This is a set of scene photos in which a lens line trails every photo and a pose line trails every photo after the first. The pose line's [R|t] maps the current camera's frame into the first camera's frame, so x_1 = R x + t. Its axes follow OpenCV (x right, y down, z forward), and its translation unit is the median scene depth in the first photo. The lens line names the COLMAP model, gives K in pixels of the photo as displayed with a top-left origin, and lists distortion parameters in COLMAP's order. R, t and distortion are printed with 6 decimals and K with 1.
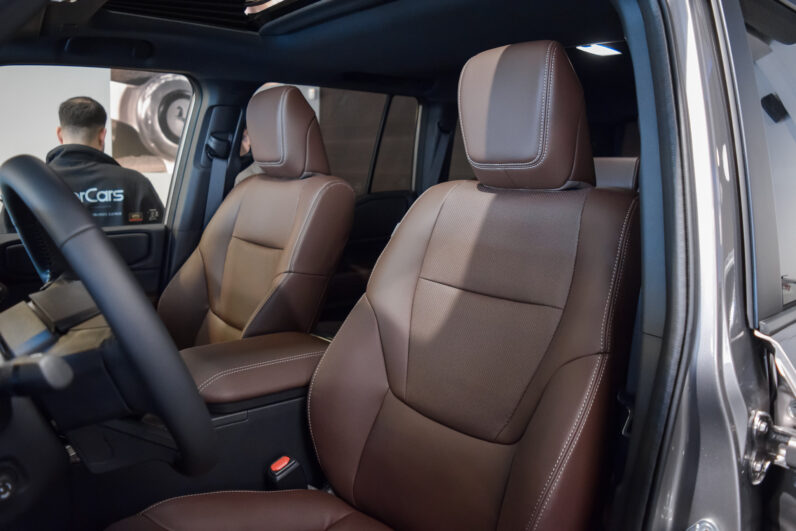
lens RADIAL K [[612.3, 0, 373.2], [0, 612.3, 259.7], [0, 0, 1]] dist [-0.100308, 0.028369]
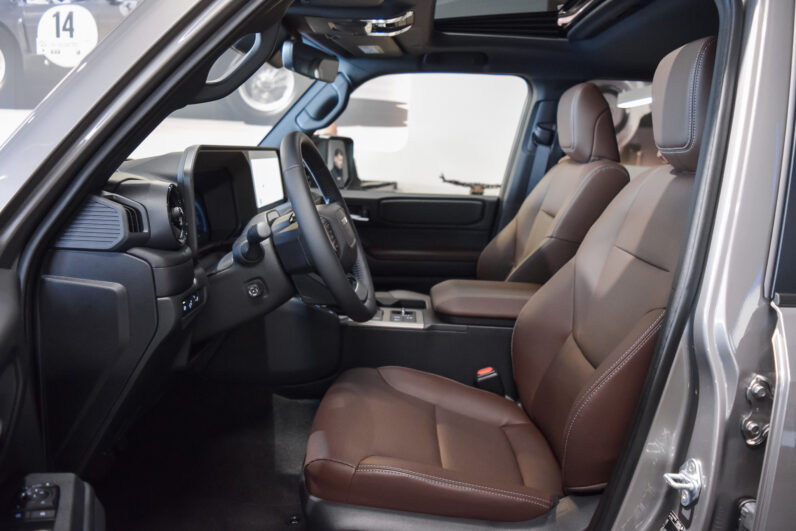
lens RADIAL K [[612.3, 0, 379.7], [0, 612.3, 261.7], [0, 0, 1]] dist [-0.100308, 0.028369]
pose [[0.746145, 0.135991, -0.651747, 0.358886], [-0.127376, 0.989993, 0.060743, 0.033914], [0.653485, 0.037694, 0.756000, -0.119366]]
